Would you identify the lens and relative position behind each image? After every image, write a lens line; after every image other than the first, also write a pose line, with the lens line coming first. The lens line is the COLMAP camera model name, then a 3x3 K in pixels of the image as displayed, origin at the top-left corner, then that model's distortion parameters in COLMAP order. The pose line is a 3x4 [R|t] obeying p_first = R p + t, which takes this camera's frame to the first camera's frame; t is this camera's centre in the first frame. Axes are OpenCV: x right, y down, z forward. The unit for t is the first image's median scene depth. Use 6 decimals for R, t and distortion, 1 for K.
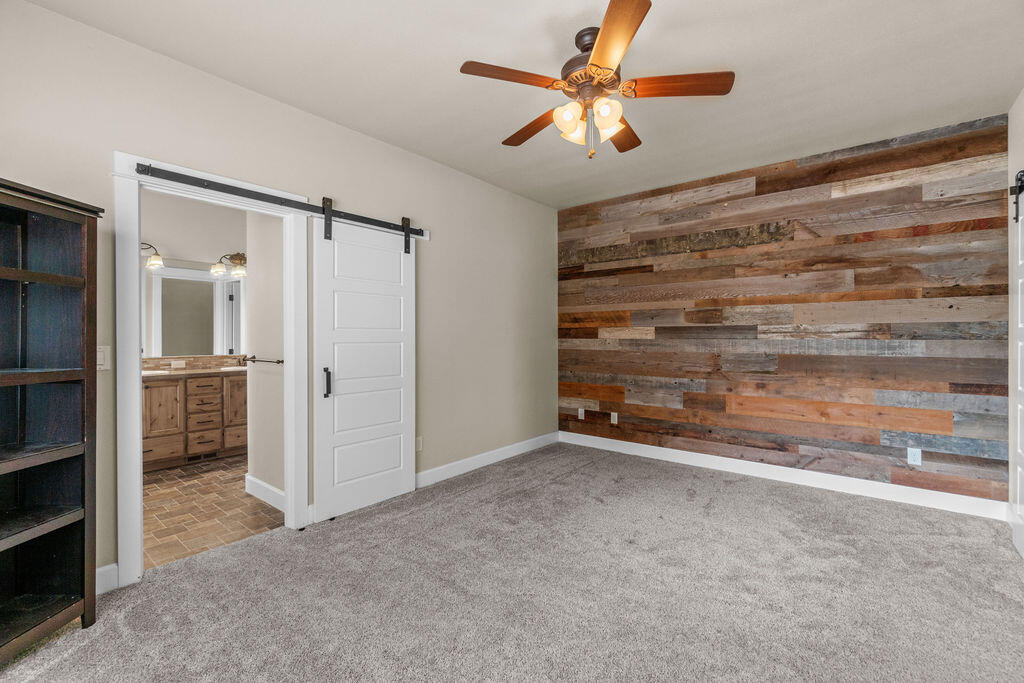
lens RADIAL K [[450.3, 0, 511.8], [0, 450.3, 340.6], [0, 0, 1]] dist [0.000164, -0.000039]
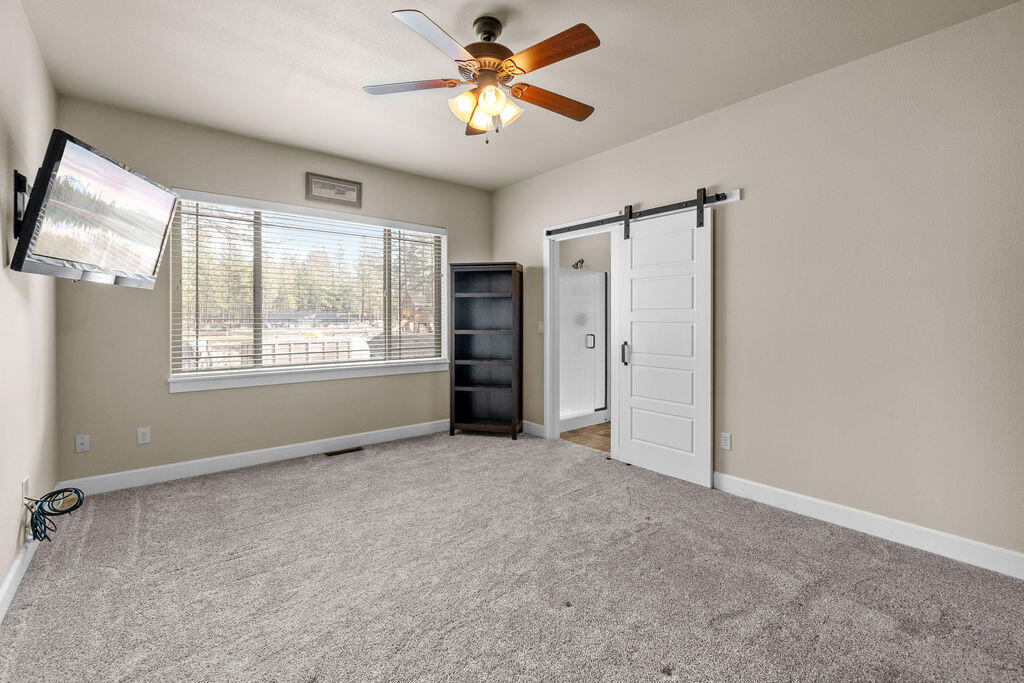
lens RADIAL K [[450.3, 0, 513.2], [0, 450.3, 315.5], [0, 0, 1]] dist [0.000164, -0.000039]
pose [[-0.201913, -0.004134, -0.979395, 0.765480], [-0.008309, 0.999962, -0.002507, -0.004957], [0.979368, 0.007632, -0.201940, 0.822349]]
